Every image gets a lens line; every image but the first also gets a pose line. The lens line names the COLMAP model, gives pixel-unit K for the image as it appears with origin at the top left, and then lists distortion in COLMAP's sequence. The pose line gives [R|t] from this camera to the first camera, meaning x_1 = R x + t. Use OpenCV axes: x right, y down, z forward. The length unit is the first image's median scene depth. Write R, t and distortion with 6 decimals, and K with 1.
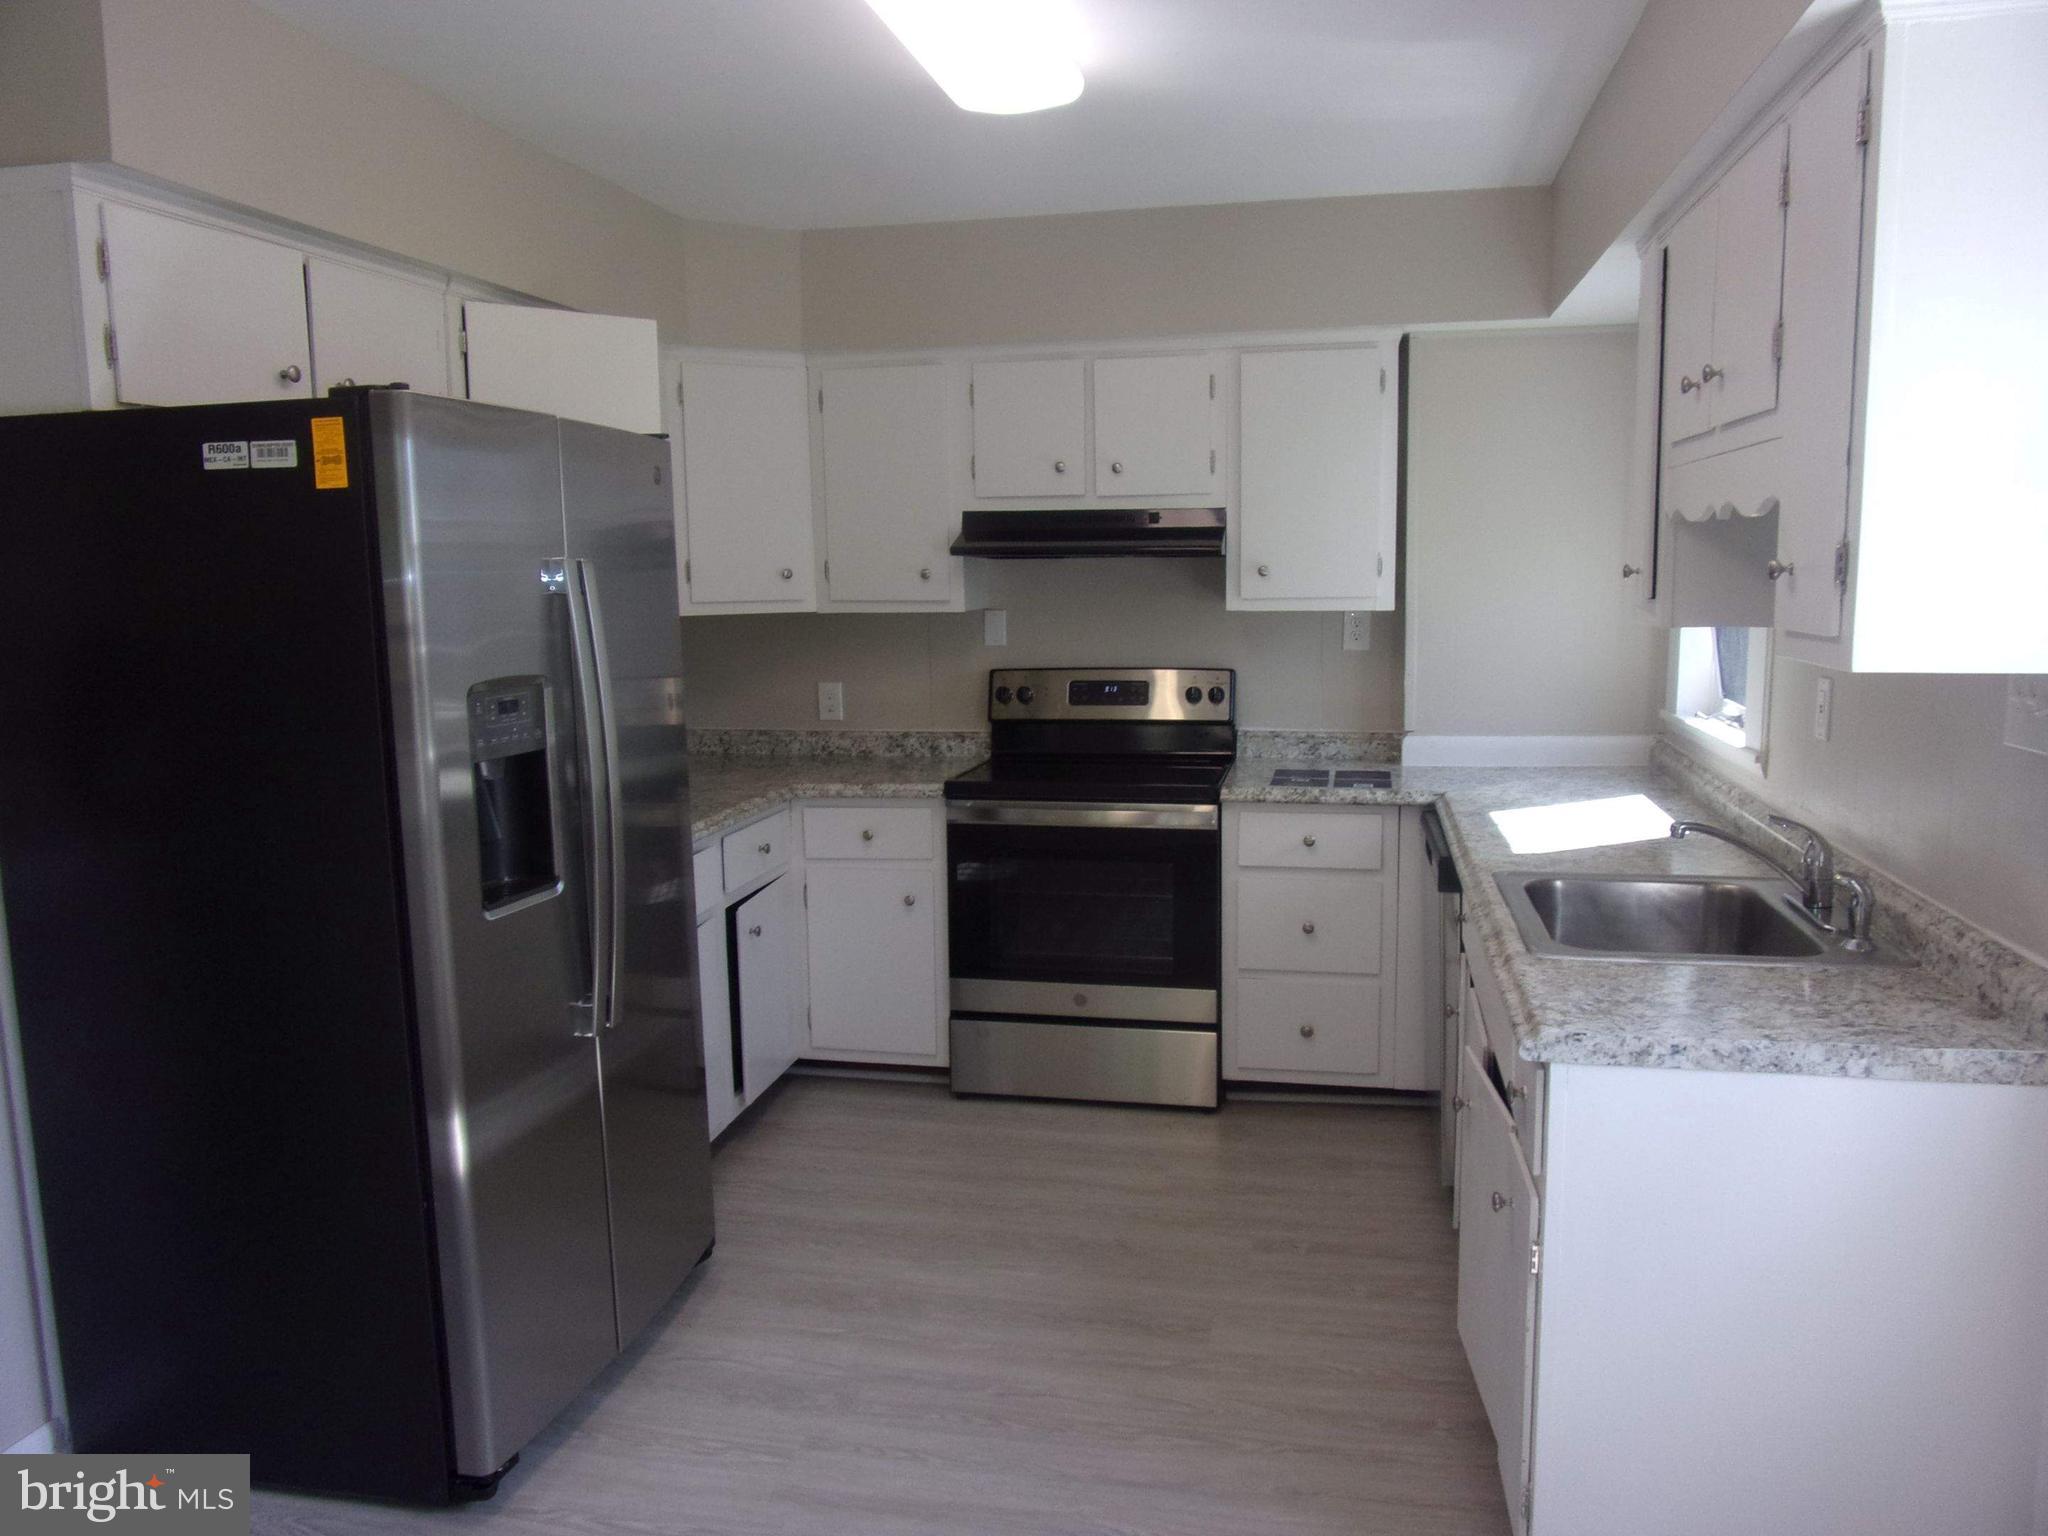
lens RADIAL K [[1491.5, 0, 1024.1], [0, 1491.5, 767.6], [0, 0, 1]] dist [-0.033953, 0.011816]
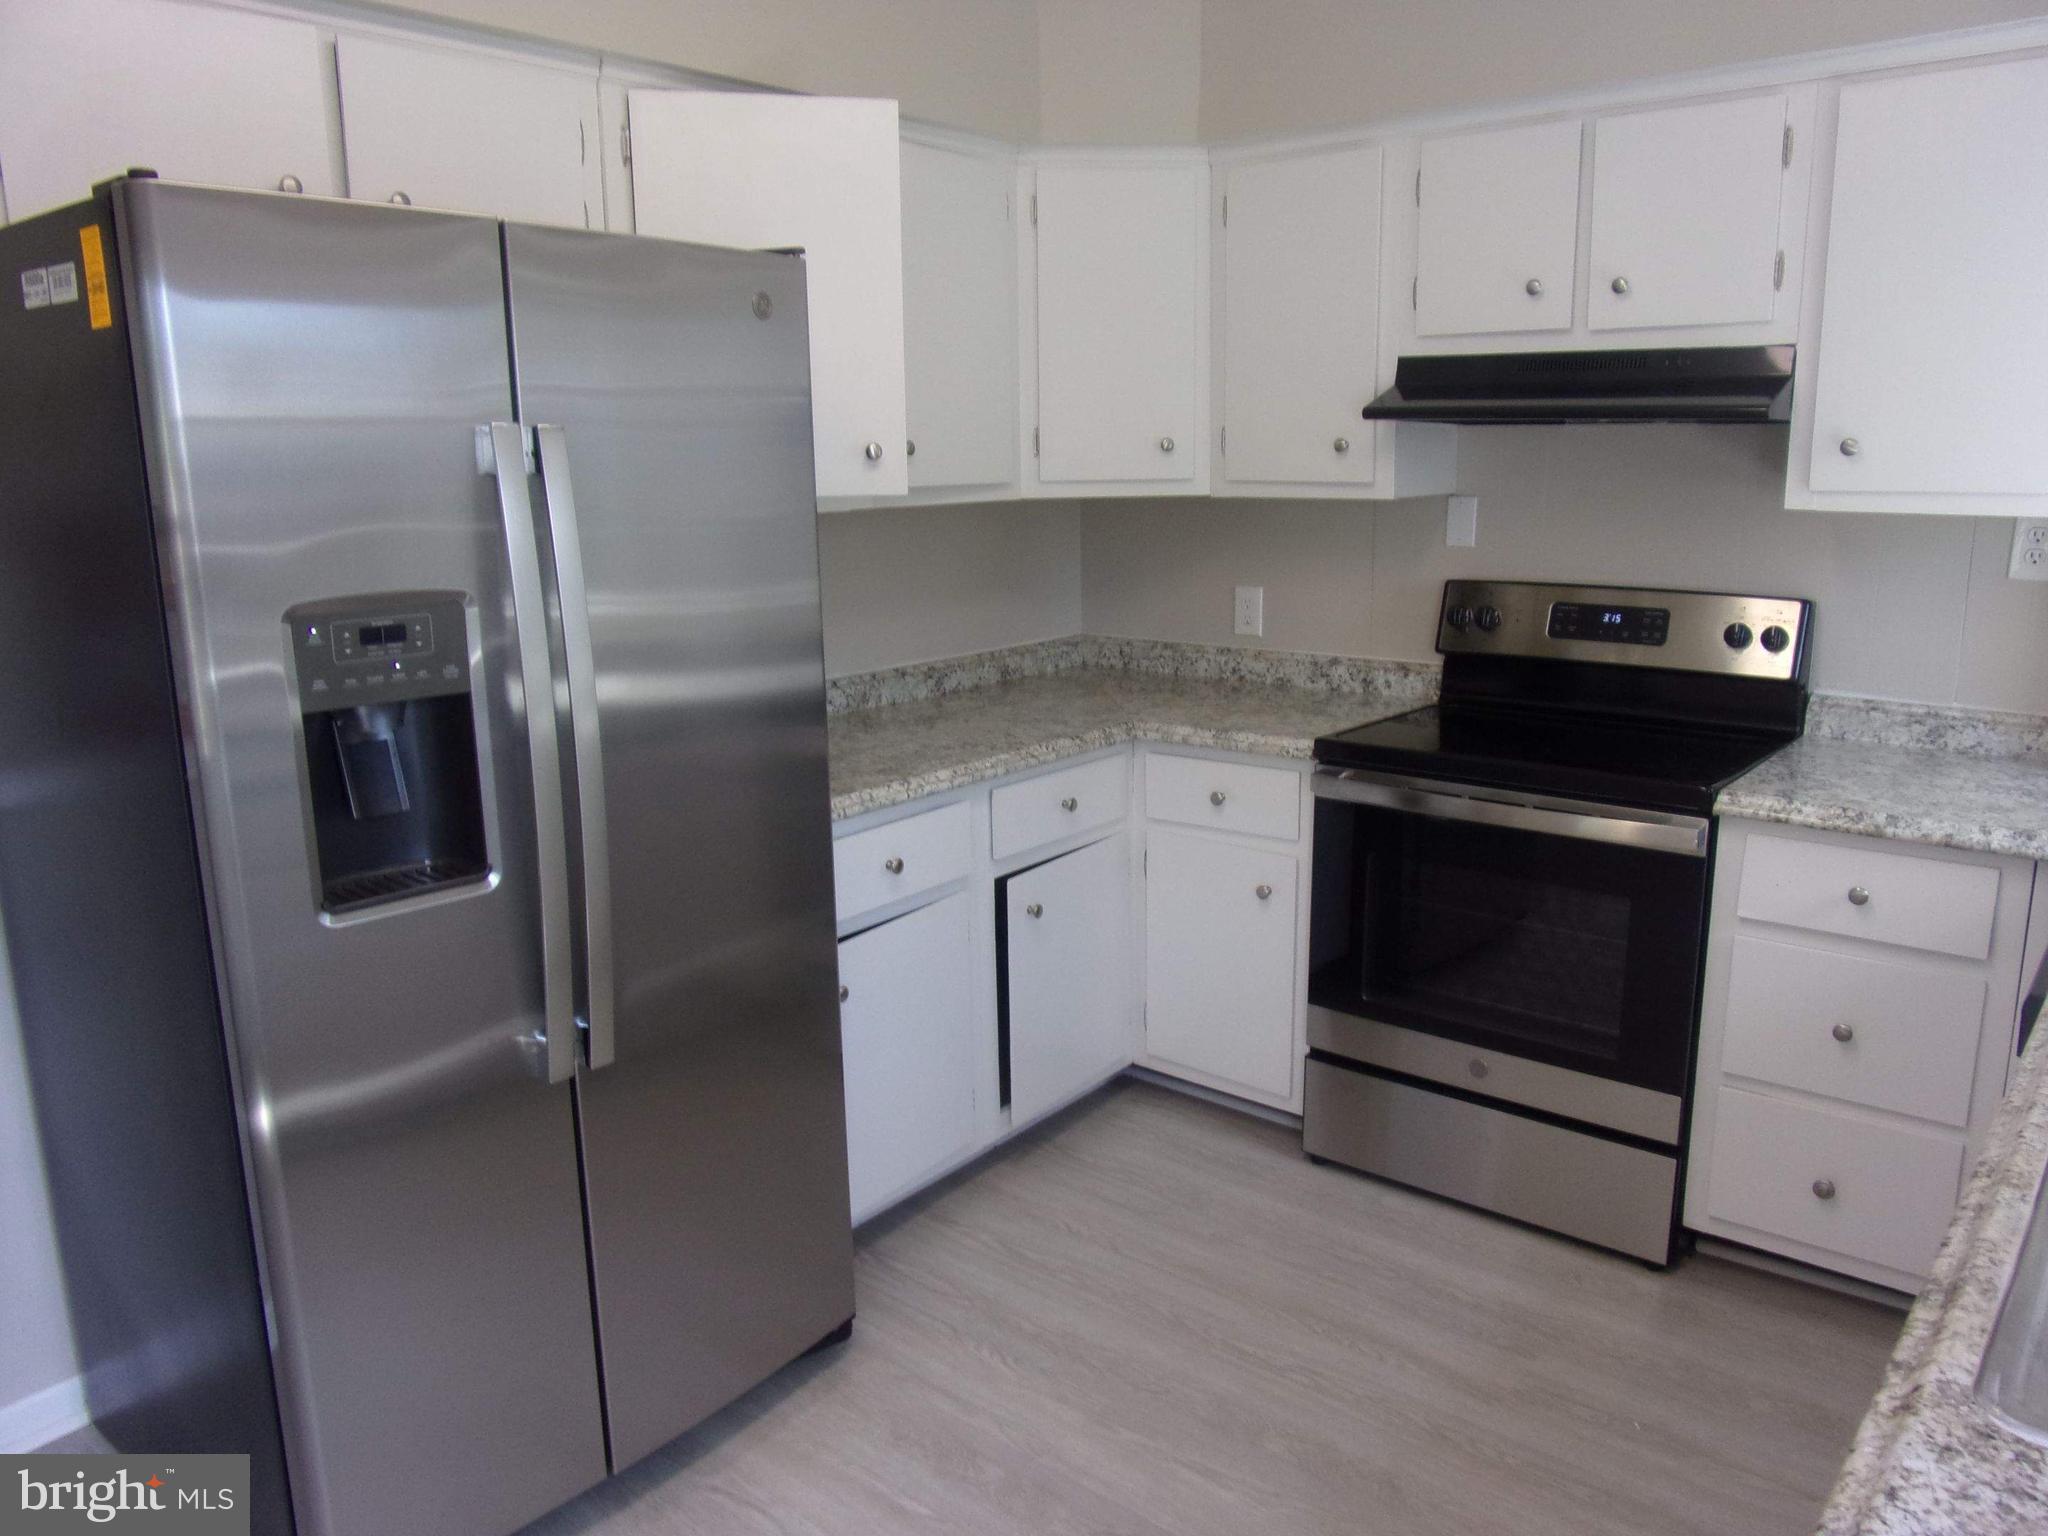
lens RADIAL K [[1491.5, 0, 1035.4], [0, 1491.5, 764.0], [0, 0, 1]] dist [-0.033953, 0.011816]
pose [[0.885411, 0.102571, -0.453350, 0.152771], [-0.064307, 0.993000, 0.099074, -0.040437], [0.460339, -0.058567, 0.885809, 0.293766]]
